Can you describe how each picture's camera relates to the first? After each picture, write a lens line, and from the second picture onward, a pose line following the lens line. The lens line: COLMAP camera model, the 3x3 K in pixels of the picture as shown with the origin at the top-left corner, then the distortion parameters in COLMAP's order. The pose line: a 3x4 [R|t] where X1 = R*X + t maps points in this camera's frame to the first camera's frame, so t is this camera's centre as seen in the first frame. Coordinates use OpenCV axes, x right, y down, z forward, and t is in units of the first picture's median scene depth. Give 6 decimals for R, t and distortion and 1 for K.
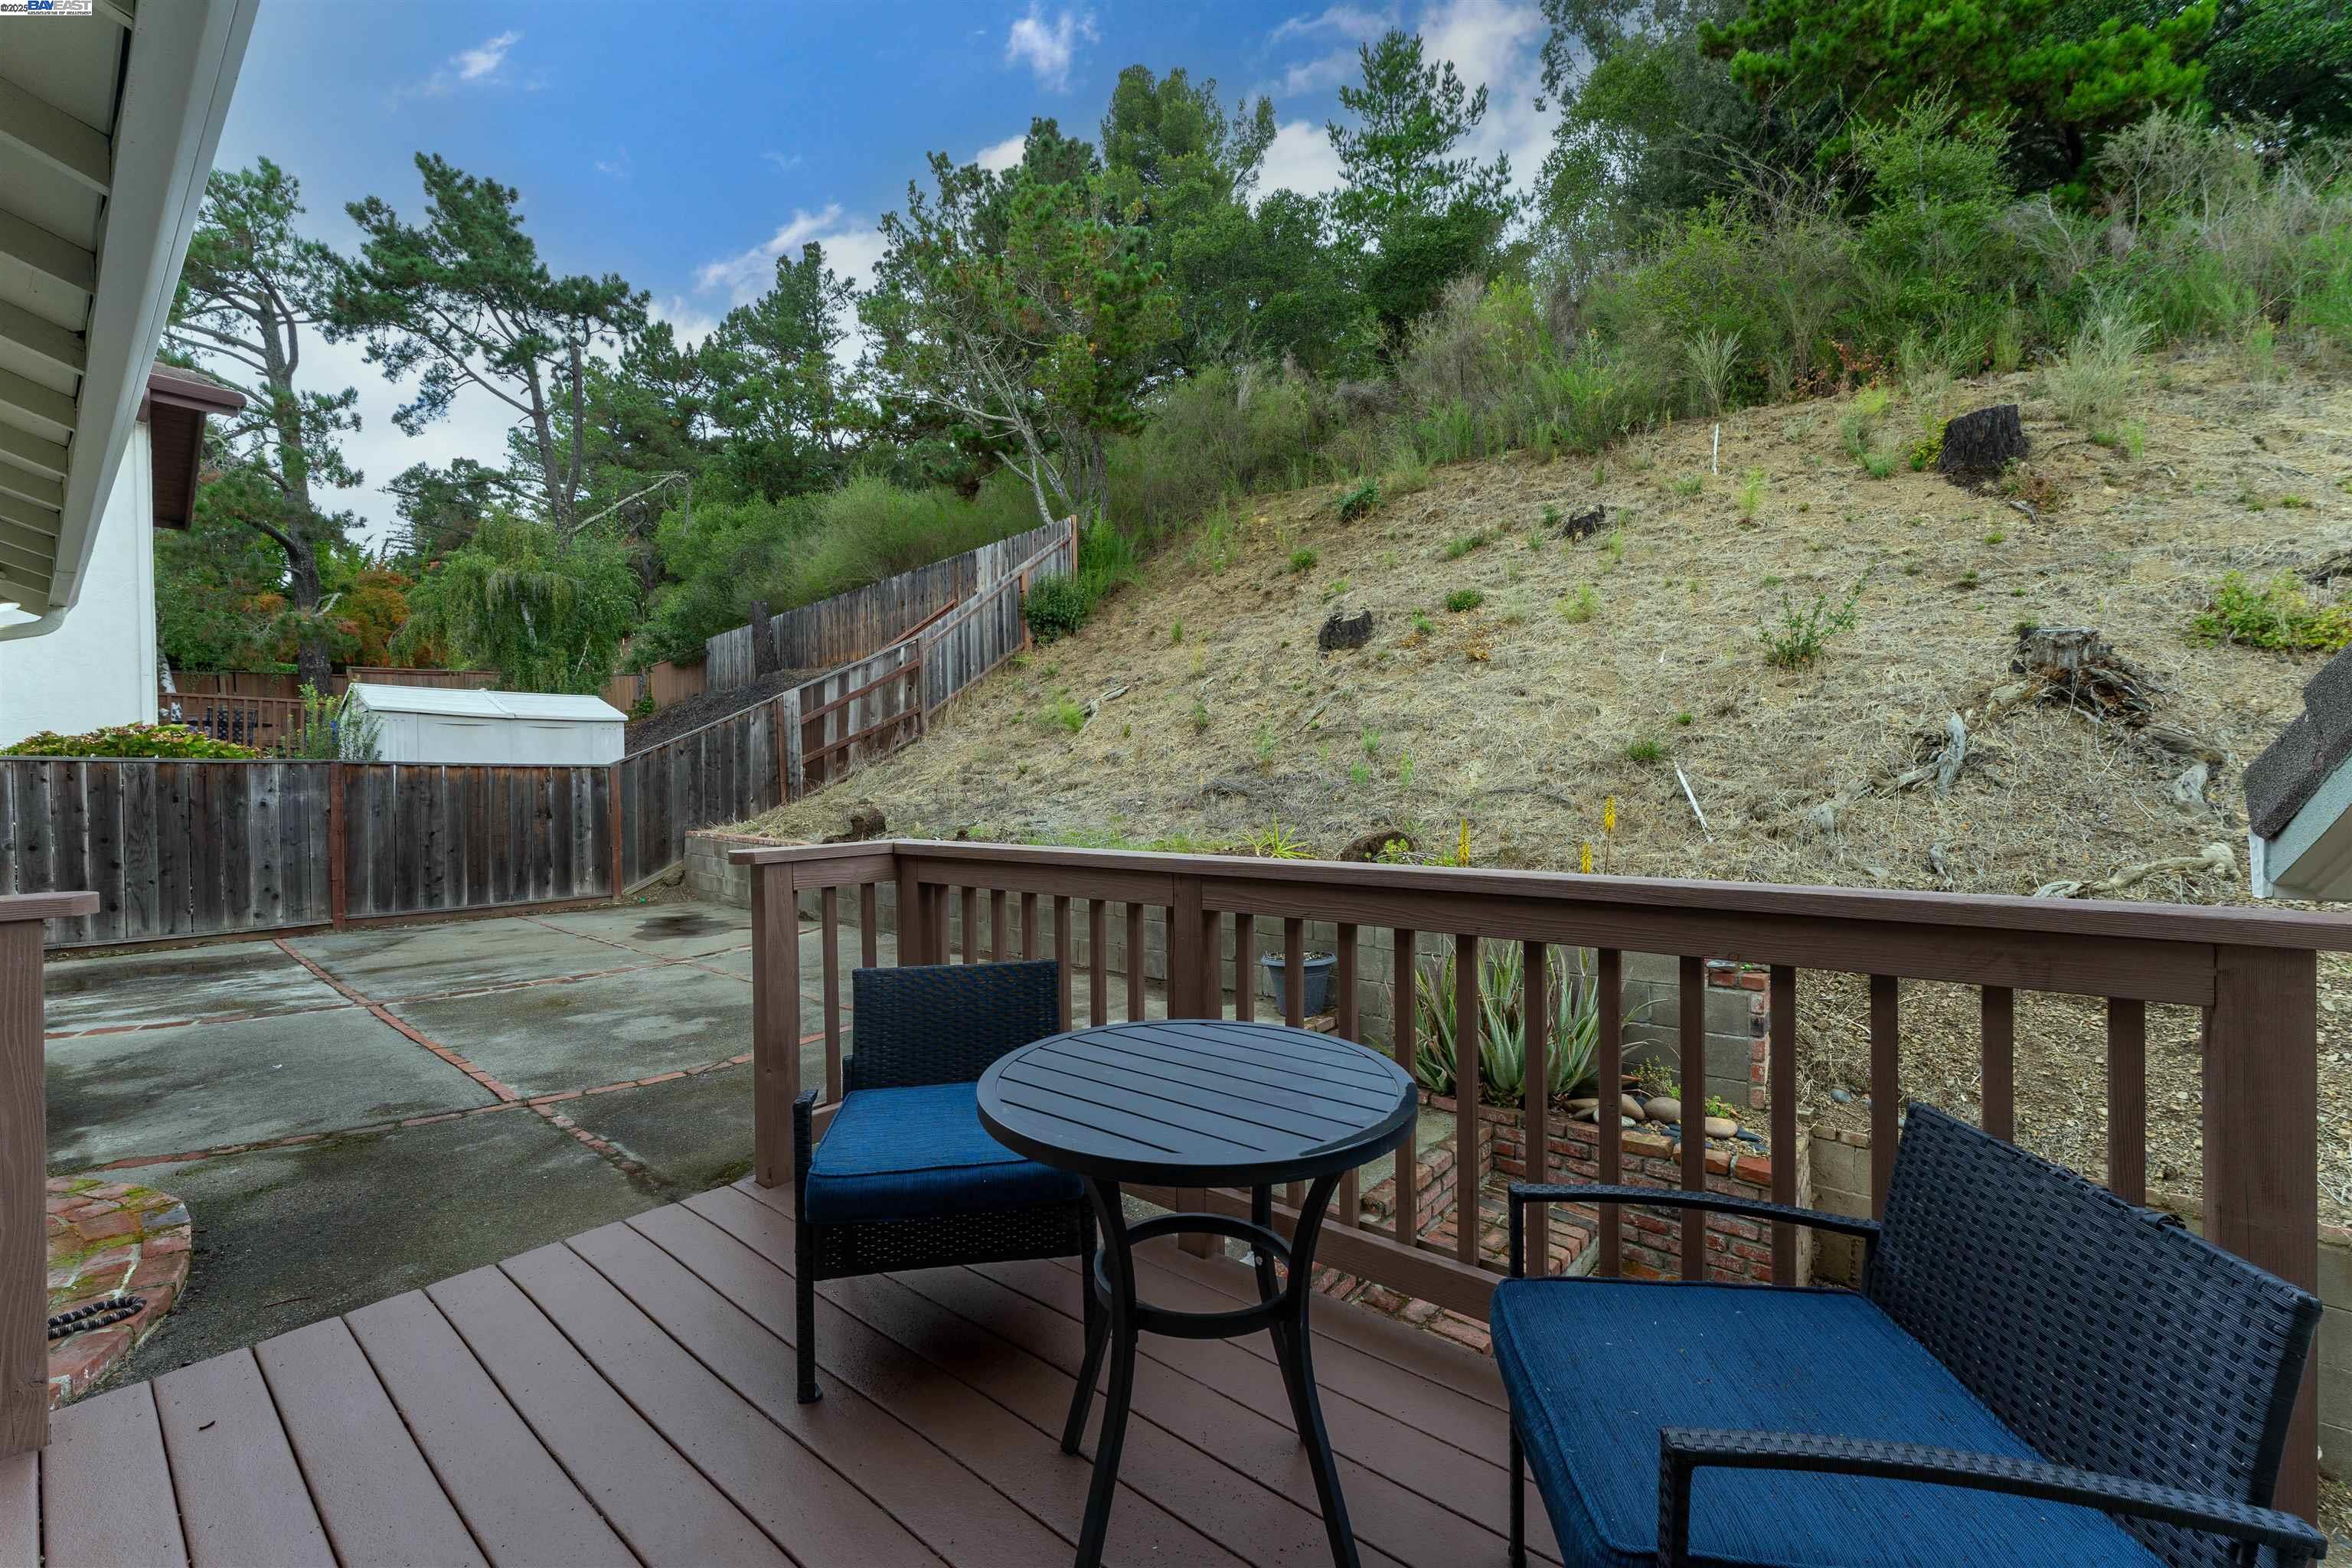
lens RADIAL K [[952.1, 0, 1176.0], [0, 952.1, 784.0], [0, 0, 1]] dist [0.000633, -0.000043]
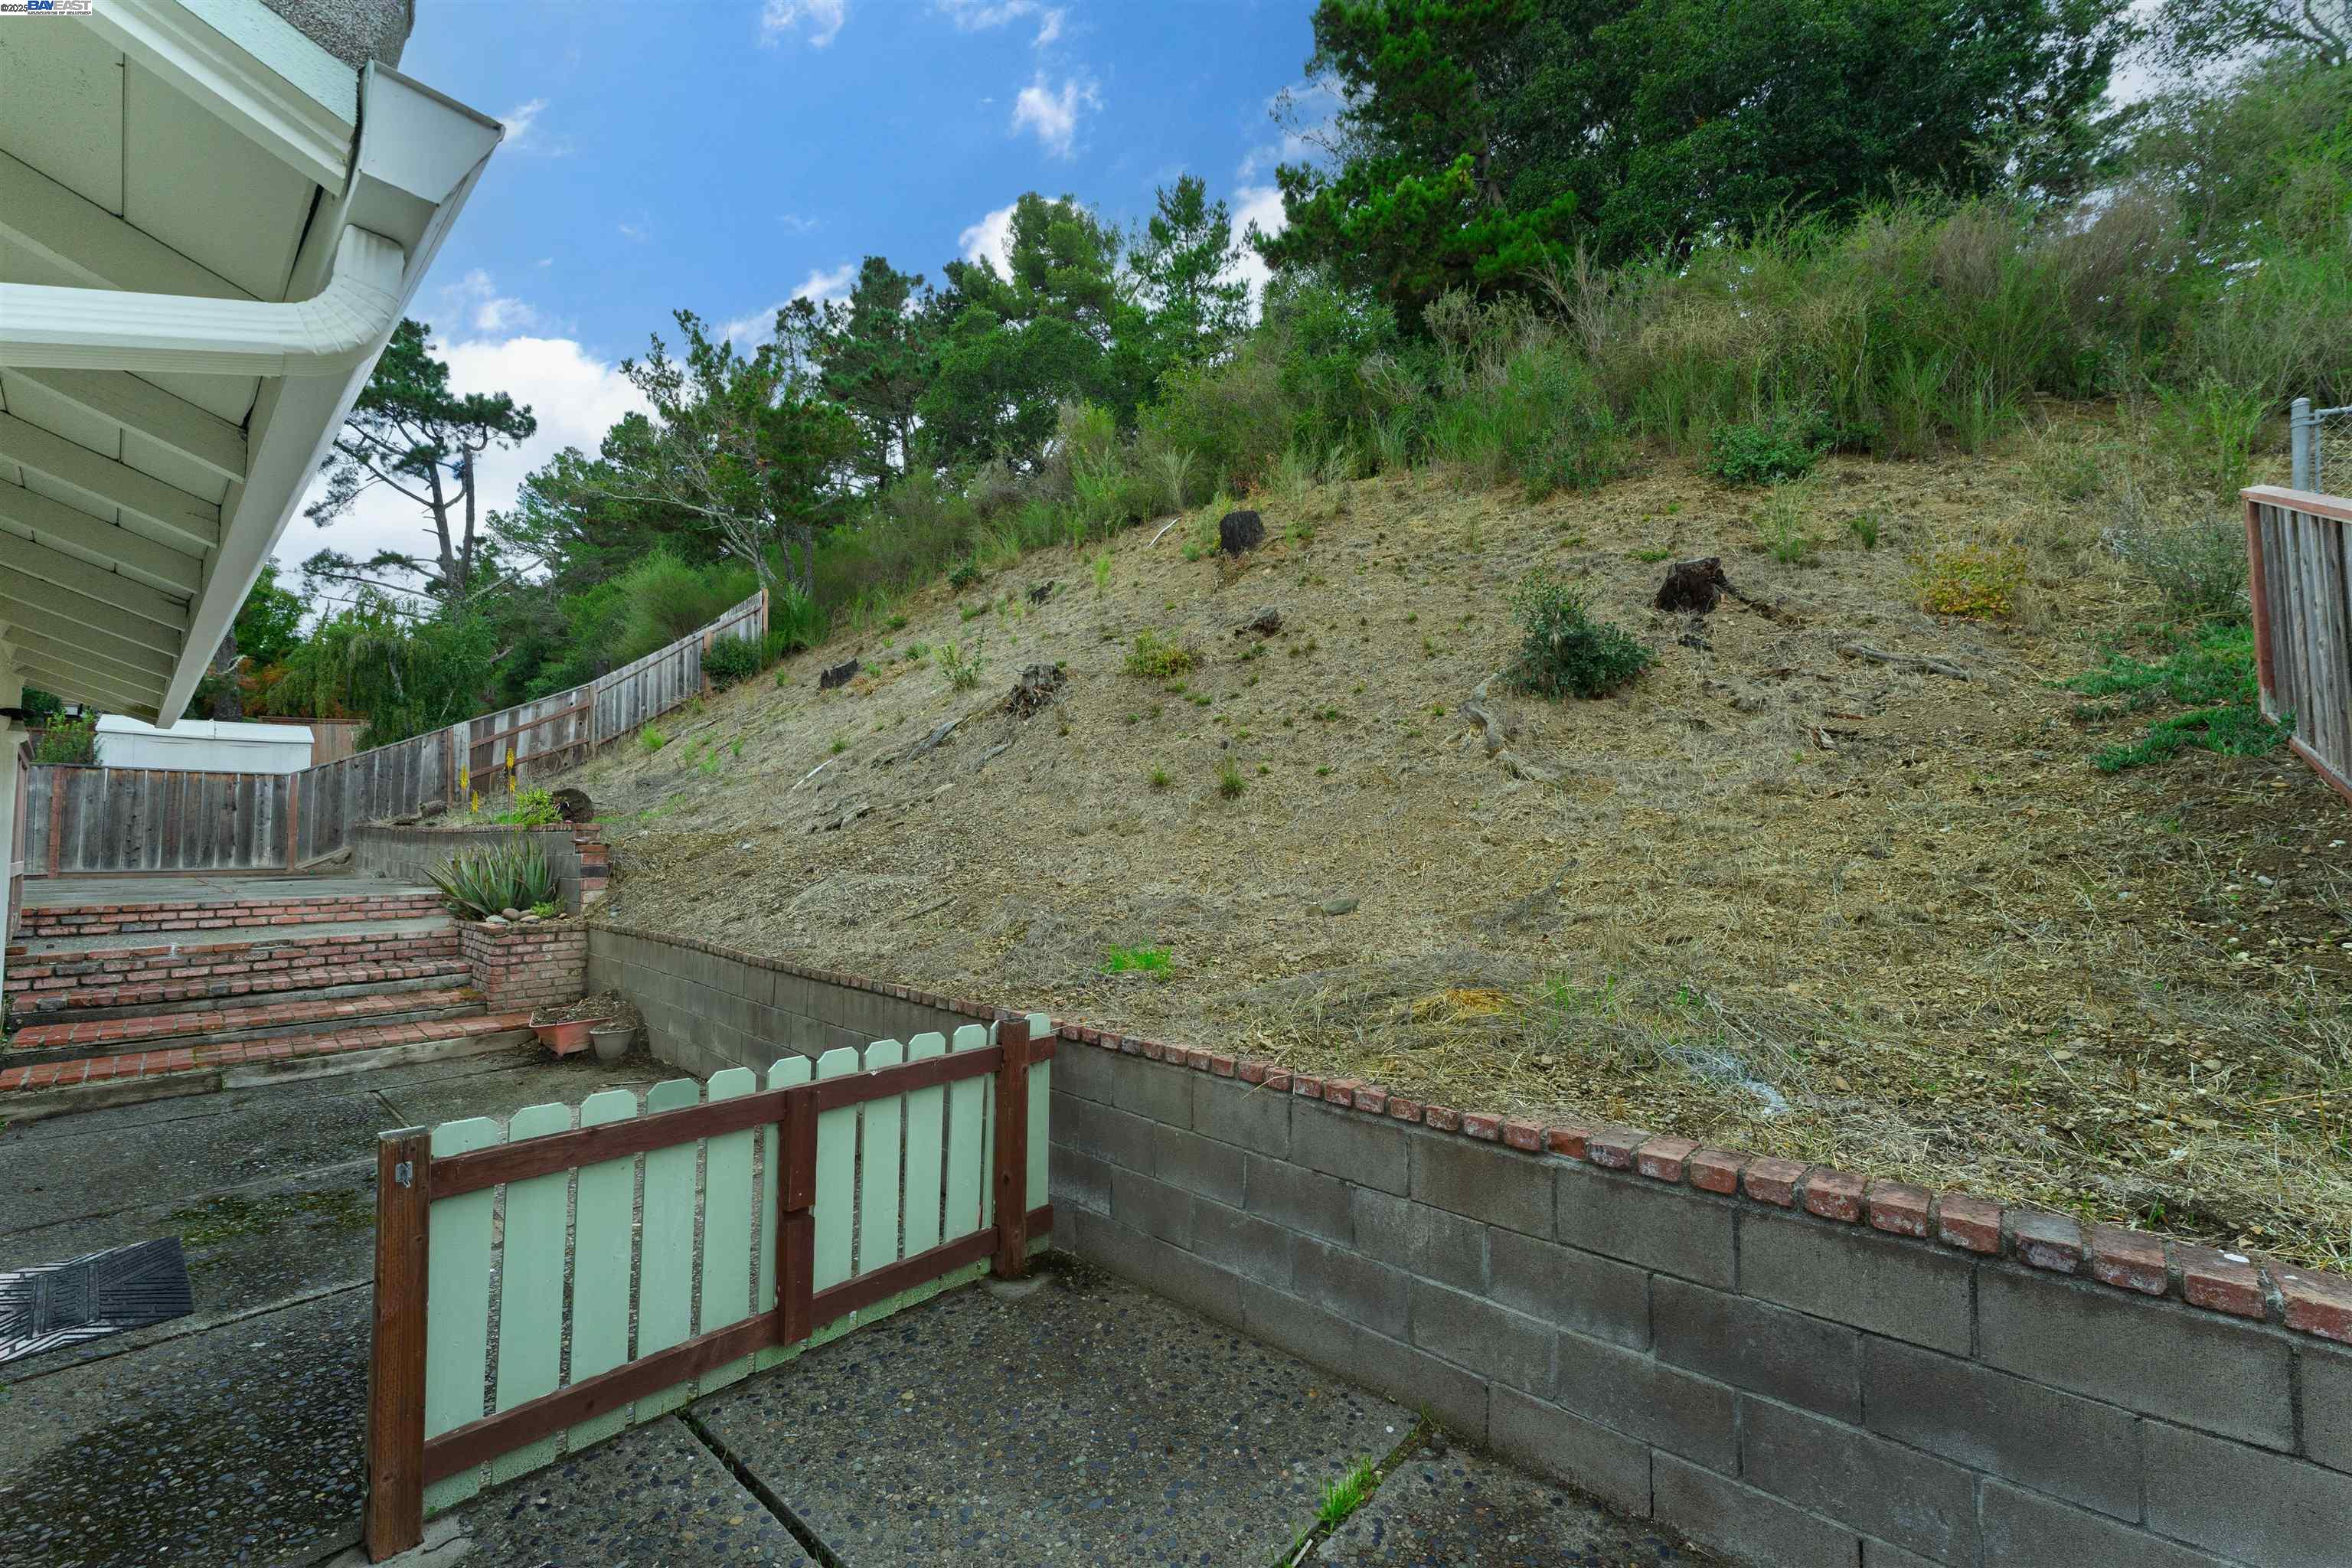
lens RADIAL K [[944.7, 0, 1163.1], [0, 944.7, 776.7], [0, 0, 1]] dist [-0.001313, -0.000011]
pose [[0.999436, -0.002129, -0.033516, 0.589647], [-0.000139, 0.997719, -0.067505, 0.062903], [0.033584, 0.067471, 0.997156, -0.268863]]
